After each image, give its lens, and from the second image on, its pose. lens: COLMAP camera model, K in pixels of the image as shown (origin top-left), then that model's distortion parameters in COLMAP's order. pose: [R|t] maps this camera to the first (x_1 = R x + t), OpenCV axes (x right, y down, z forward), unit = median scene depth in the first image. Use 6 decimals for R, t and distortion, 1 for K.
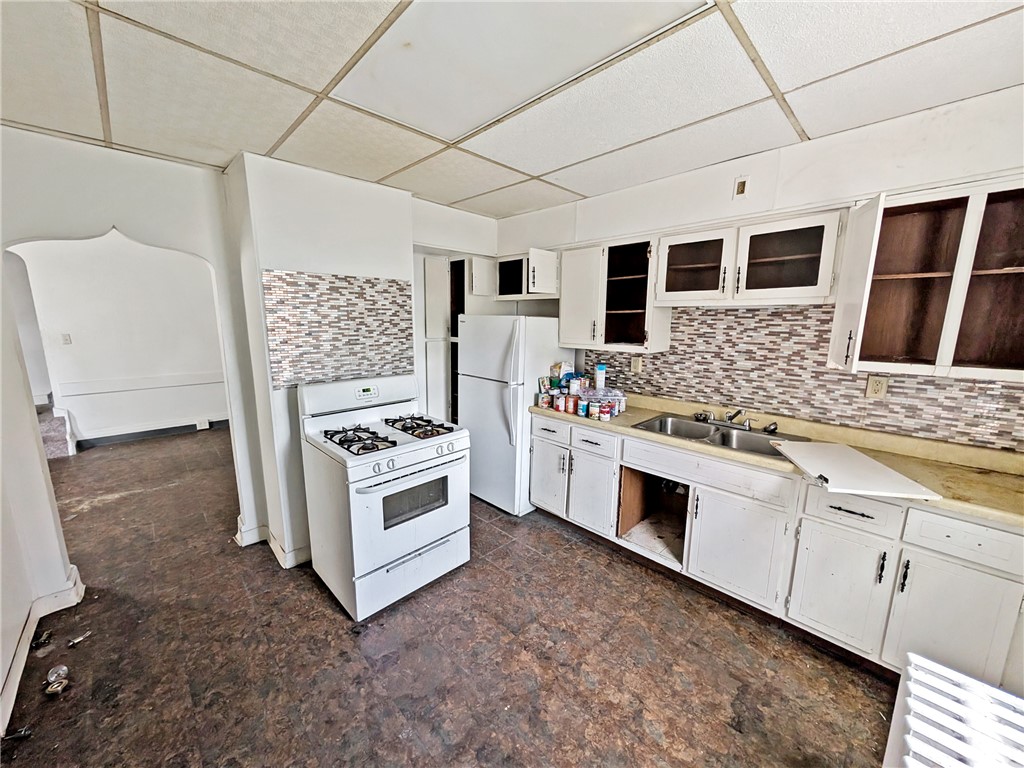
lens RADIAL K [[391.1, 0, 509.0], [0, 391.1, 385.7], [0, 0, 1]] dist [0.002476, 0.000440]
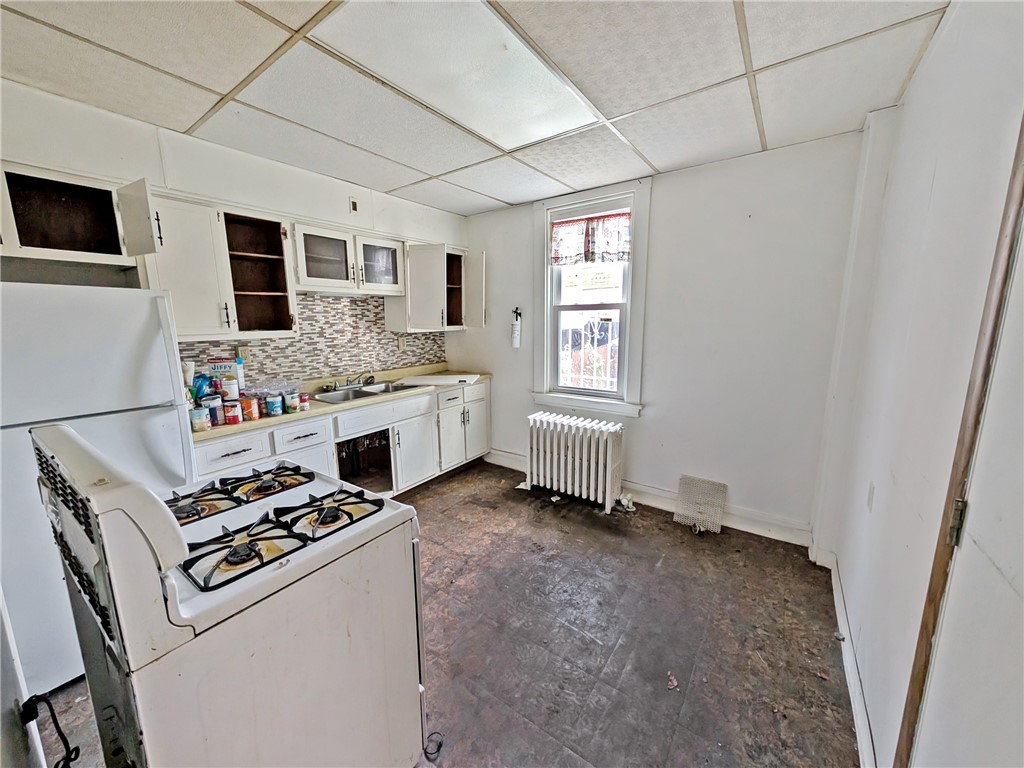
lens RADIAL K [[391.1, 0, 504.7], [0, 391.1, 385.0], [0, 0, 1]] dist [0.002476, 0.000440]
pose [[-0.178035, -0.167693, 0.969630, -0.787761], [0.182789, 0.962587, 0.200037, -0.071864], [-0.966898, 0.212852, -0.140722, 0.698688]]
